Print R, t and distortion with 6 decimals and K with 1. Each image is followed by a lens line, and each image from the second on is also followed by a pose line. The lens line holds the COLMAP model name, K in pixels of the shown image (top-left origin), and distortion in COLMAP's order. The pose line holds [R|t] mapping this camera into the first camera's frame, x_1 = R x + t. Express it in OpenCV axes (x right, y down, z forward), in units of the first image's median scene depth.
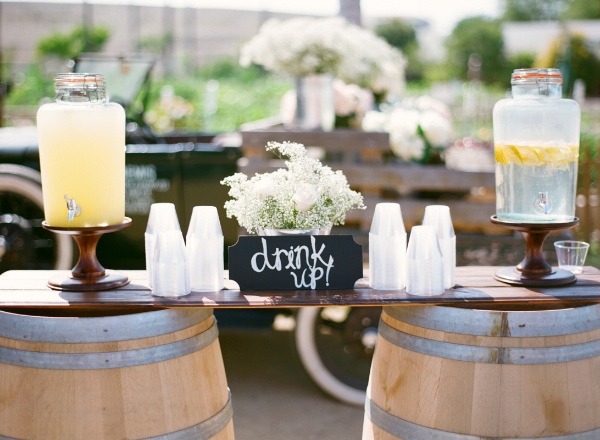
lens RADIAL K [[891.4, 0, 300.2], [0, 891.4, 220.8], [0, 0, 1]] dist [-0.124248, 0.000000]
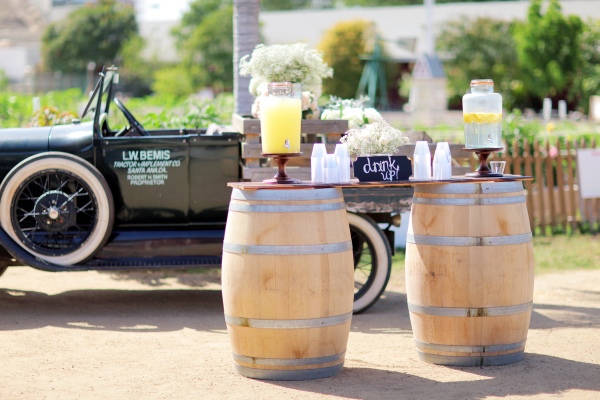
lens RADIAL K [[1449.5, 0, 299.9], [0, 1449.5, 199.6], [0, 0, 1]] dist [-0.092276, 0.000000]
pose [[0.958082, -0.021647, 0.285675, -1.206368], [0.045089, 0.996108, -0.075737, 0.380001], [-0.282923, 0.085443, 0.955329, -2.301790]]
